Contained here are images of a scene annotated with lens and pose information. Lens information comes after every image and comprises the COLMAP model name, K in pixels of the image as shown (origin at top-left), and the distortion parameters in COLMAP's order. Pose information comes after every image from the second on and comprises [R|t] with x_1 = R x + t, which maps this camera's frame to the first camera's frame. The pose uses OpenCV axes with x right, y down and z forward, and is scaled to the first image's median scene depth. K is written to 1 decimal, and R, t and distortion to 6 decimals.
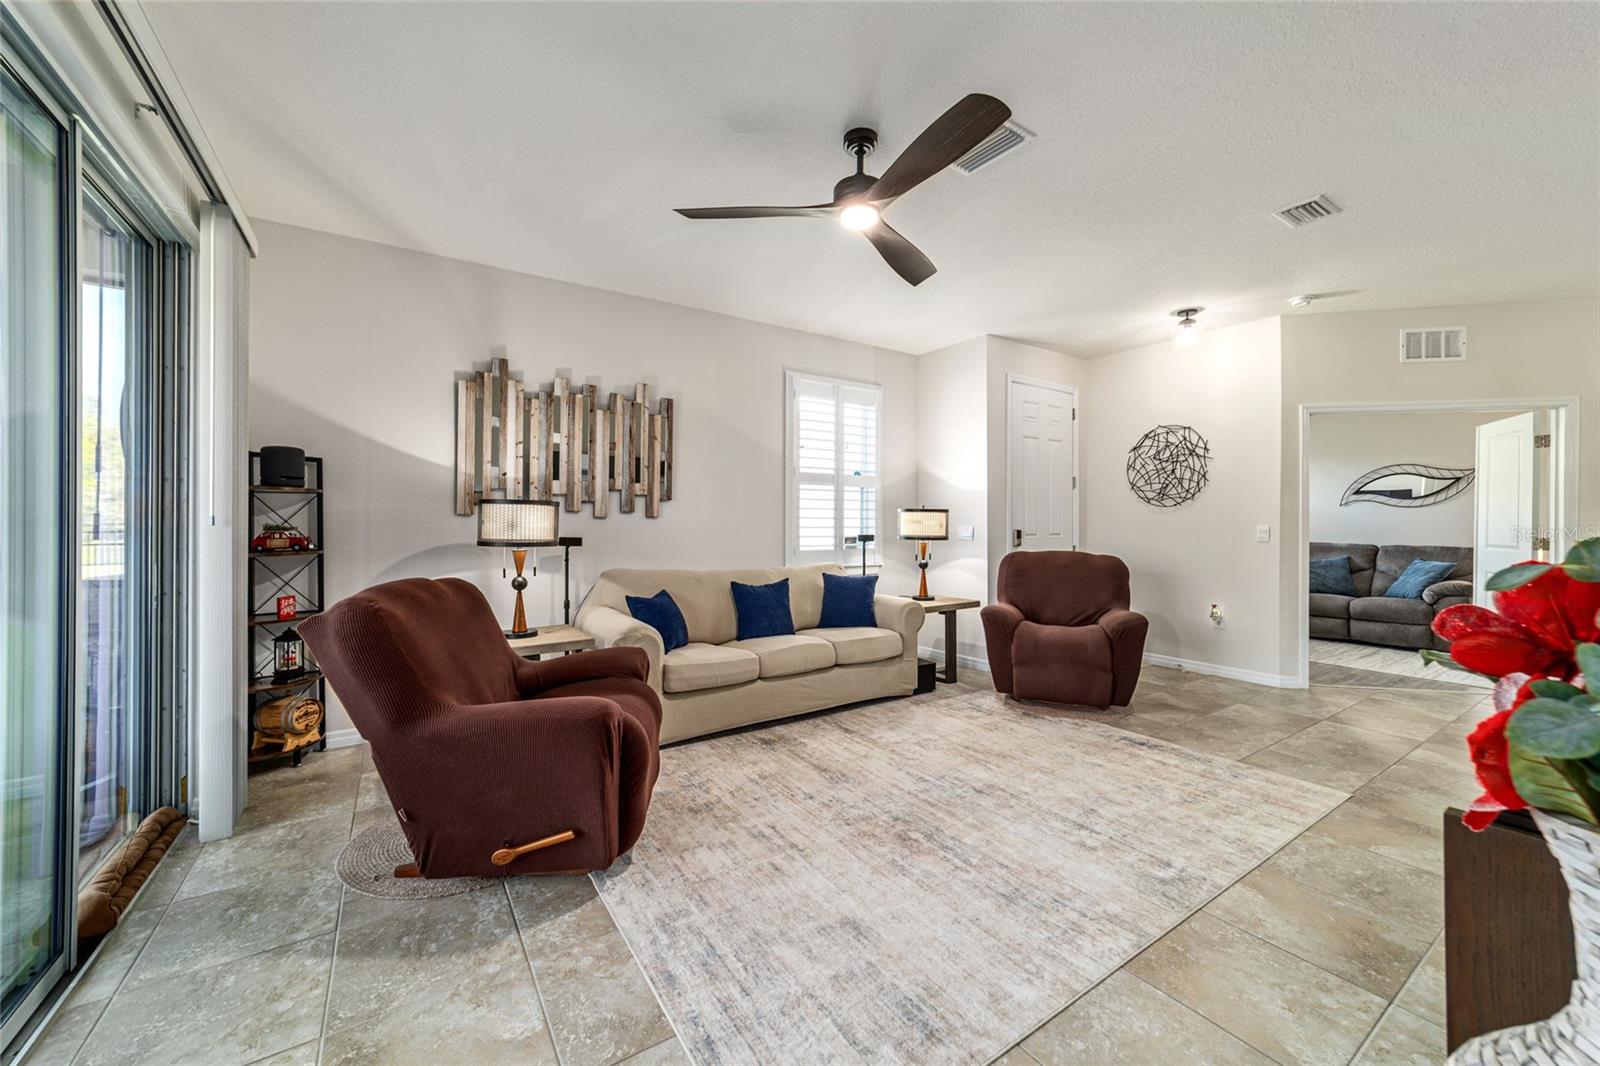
lens RADIAL K [[615.7, 0, 794.3], [0, 615.7, 516.8], [0, 0, 1]] dist [-0.012726, 0.005437]
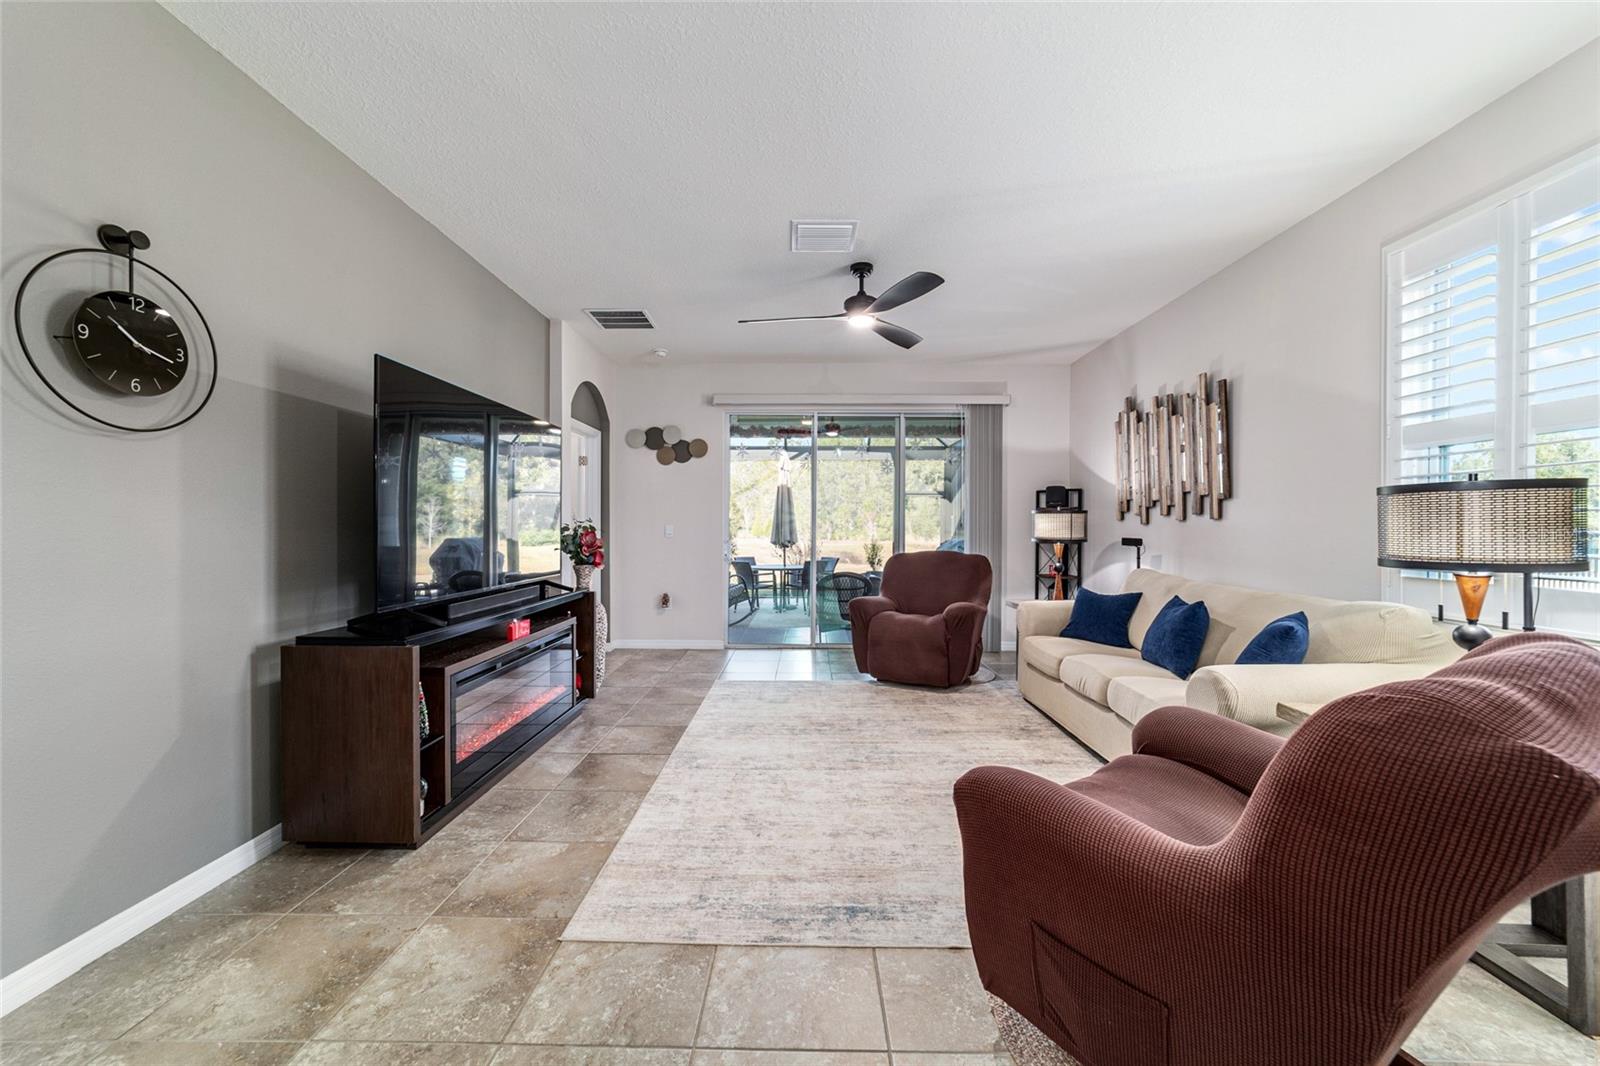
lens RADIAL K [[615.7, 0, 805.0], [0, 615.7, 525.4], [0, 0, 1]] dist [-0.012726, 0.005437]
pose [[-0.554375, -0.005665, -0.832248, 0.982413], [0.003692, 0.999950, -0.009266, 0.018057], [0.832259, -0.008209, -0.554326, 1.183366]]
